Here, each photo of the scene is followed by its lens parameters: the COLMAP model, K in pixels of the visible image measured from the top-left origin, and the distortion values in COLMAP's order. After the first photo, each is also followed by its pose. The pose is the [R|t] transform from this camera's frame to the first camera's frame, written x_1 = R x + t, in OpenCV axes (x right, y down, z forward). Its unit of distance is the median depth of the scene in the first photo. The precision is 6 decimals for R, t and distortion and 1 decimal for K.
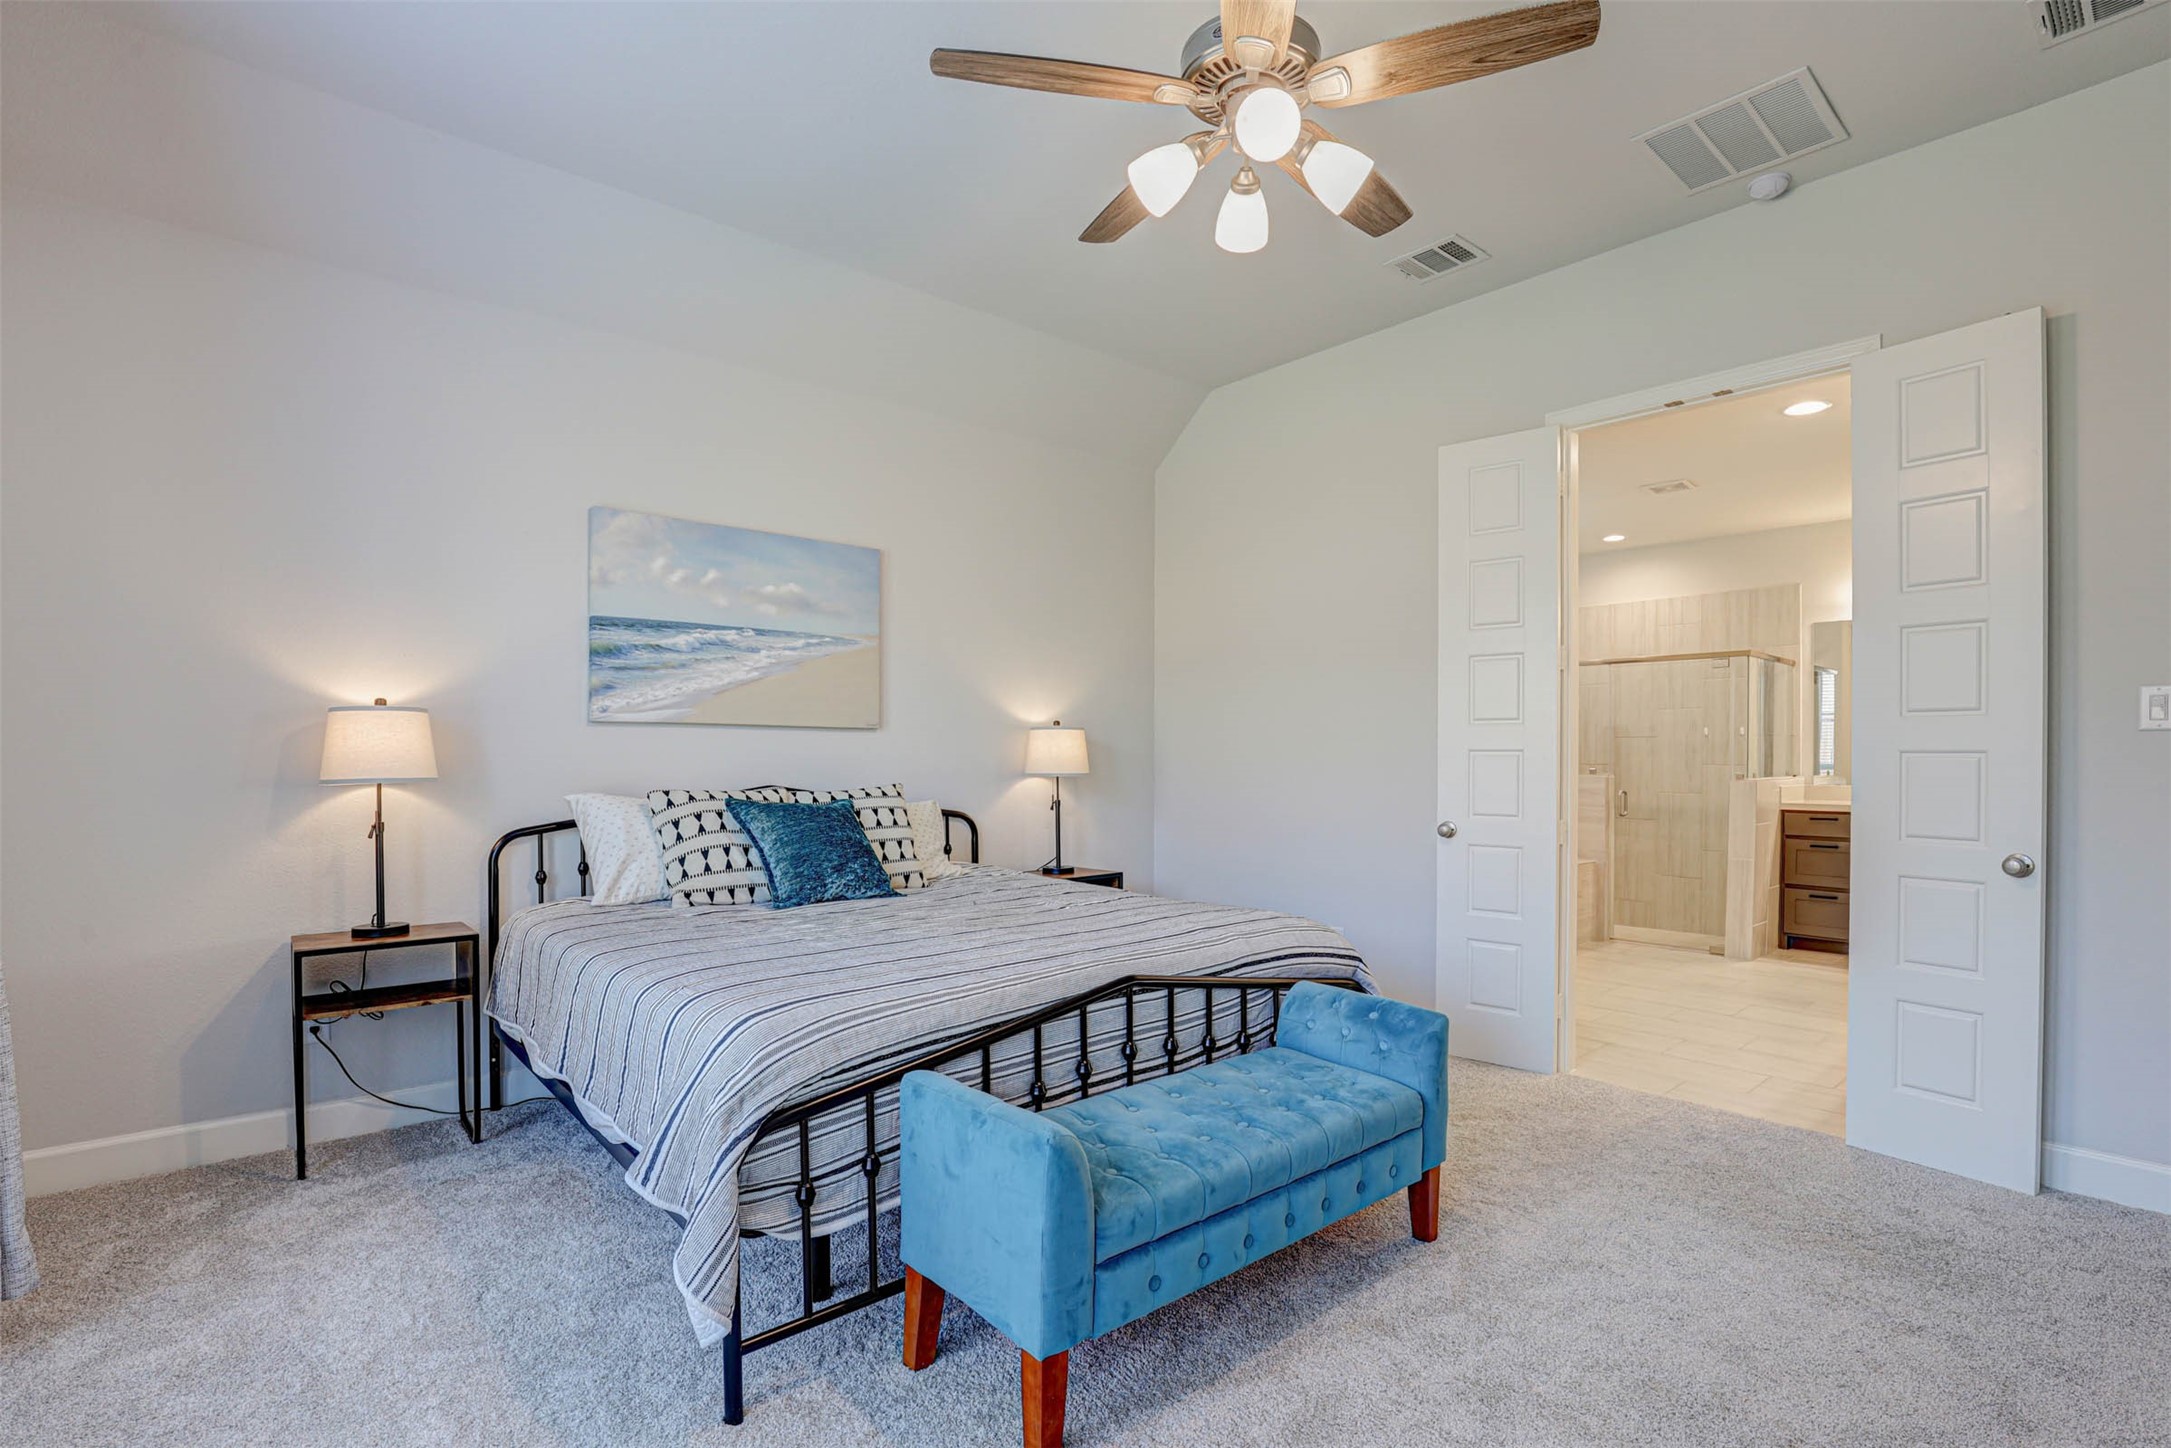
lens RADIAL K [[1013.9, 0, 1089.3], [0, 1013.9, 725.9], [0, 0, 1]] dist [-0.032021, 0.002520]
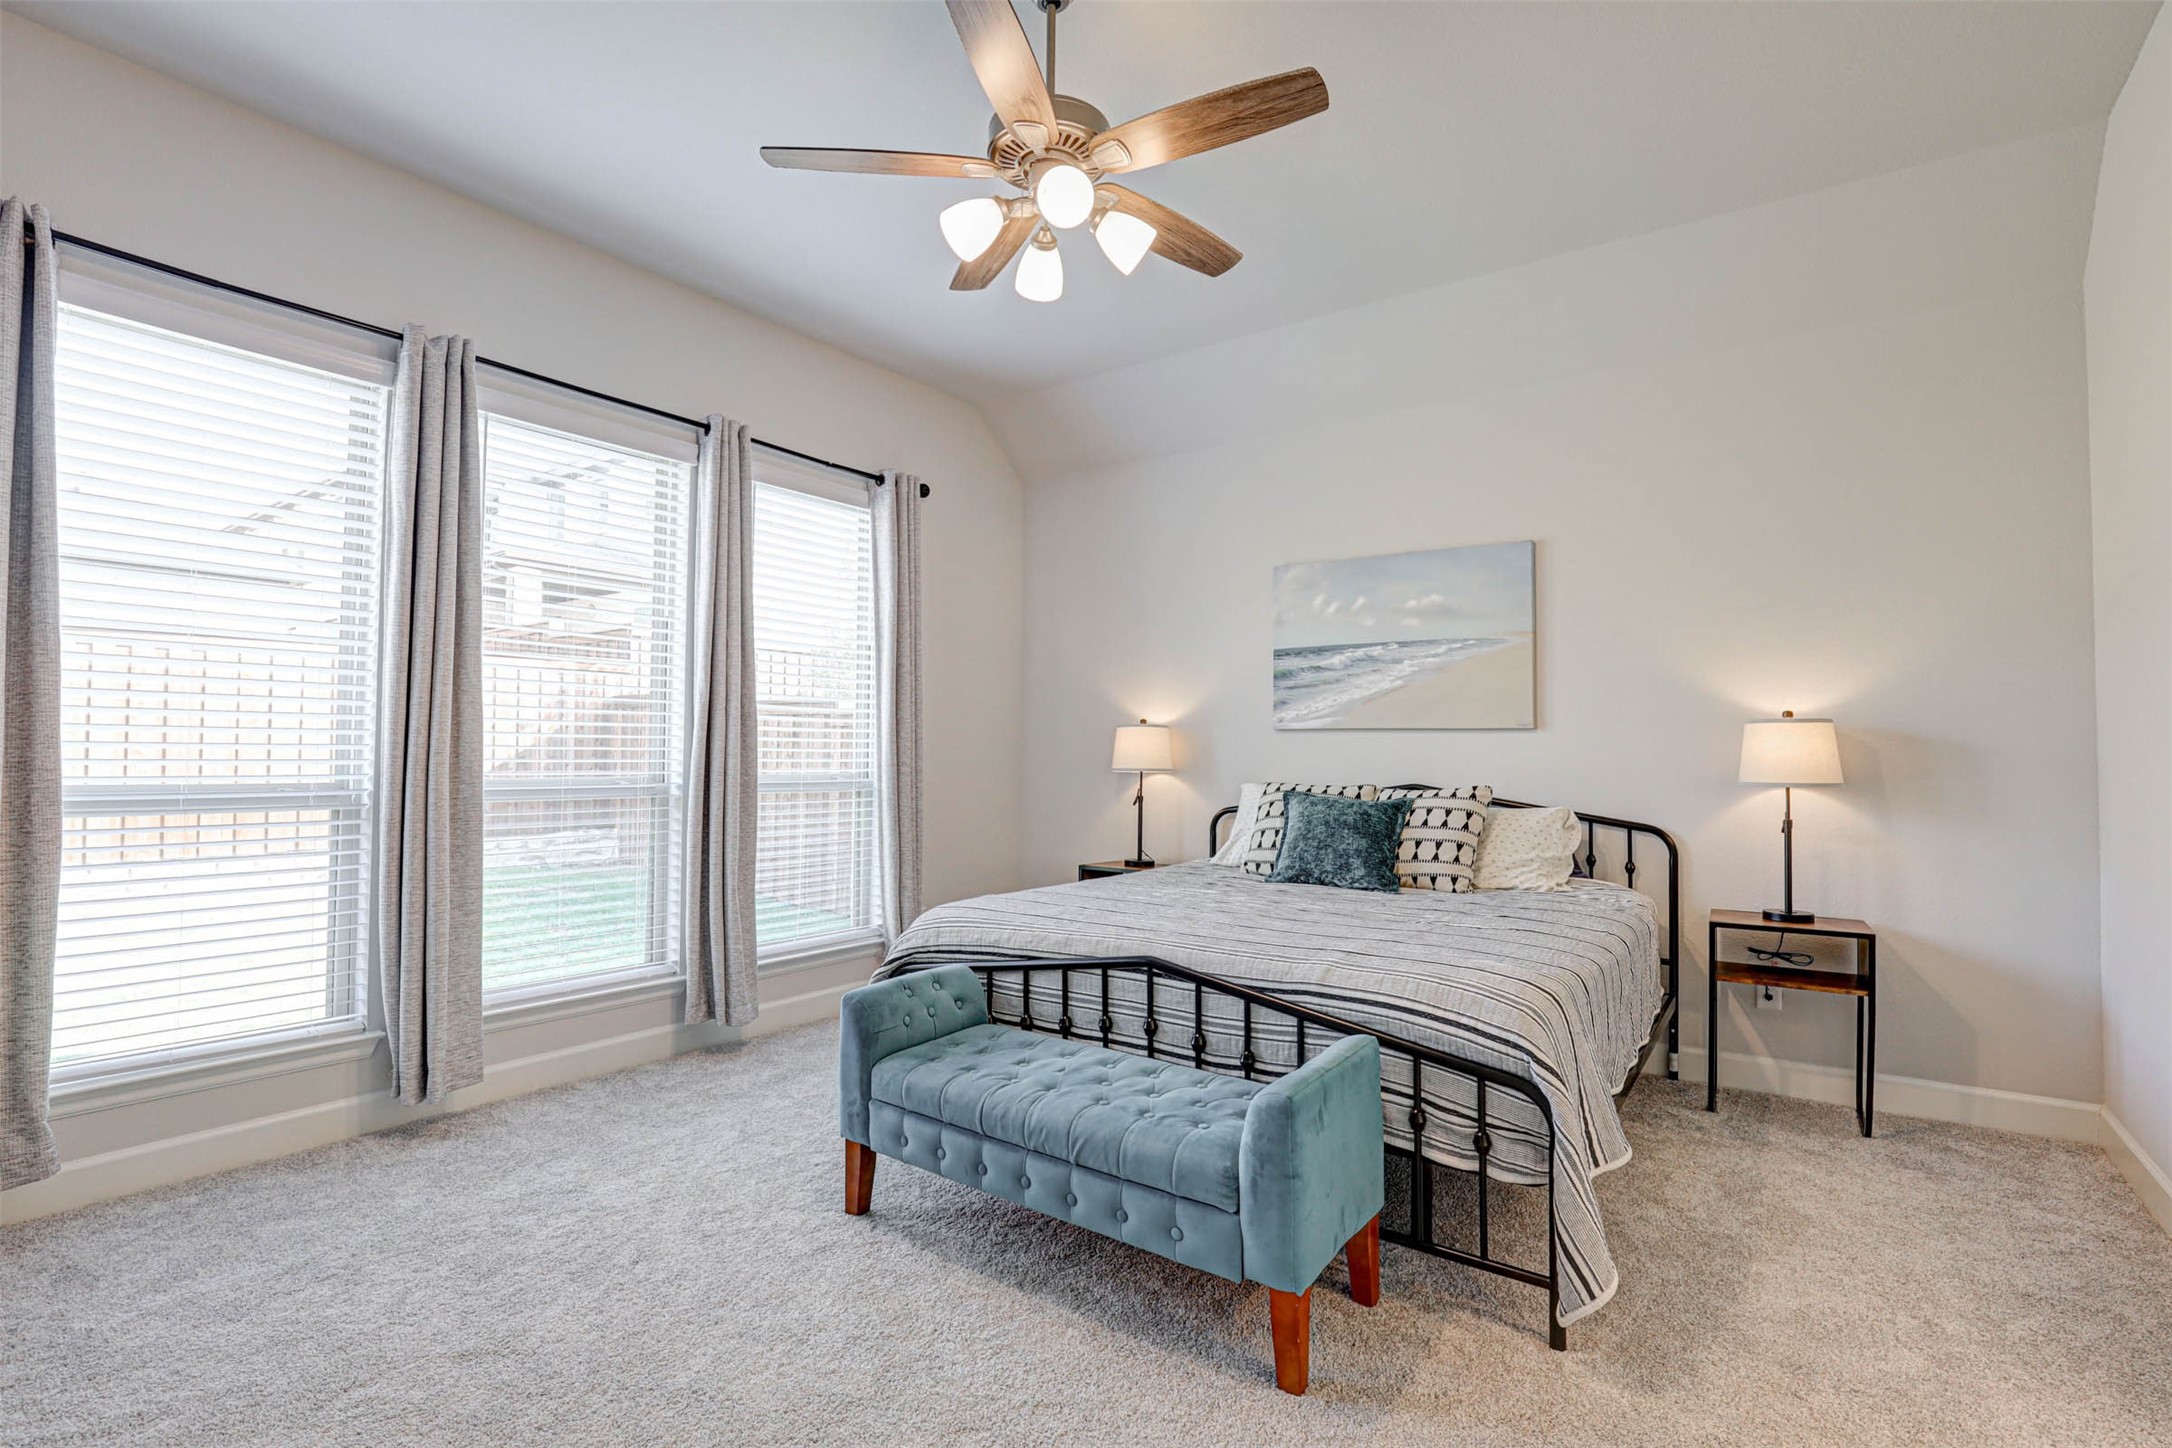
lens RADIAL K [[1014.4, 0, 1090.0], [0, 1014.4, 726.6], [0, 0, 1]] dist [-0.032021, 0.002520]
pose [[0.242621, -0.016672, -0.969978, 0.700609], [0.031166, 0.999470, -0.009384, -0.002919], [0.969620, -0.027954, 0.243012, 0.414264]]
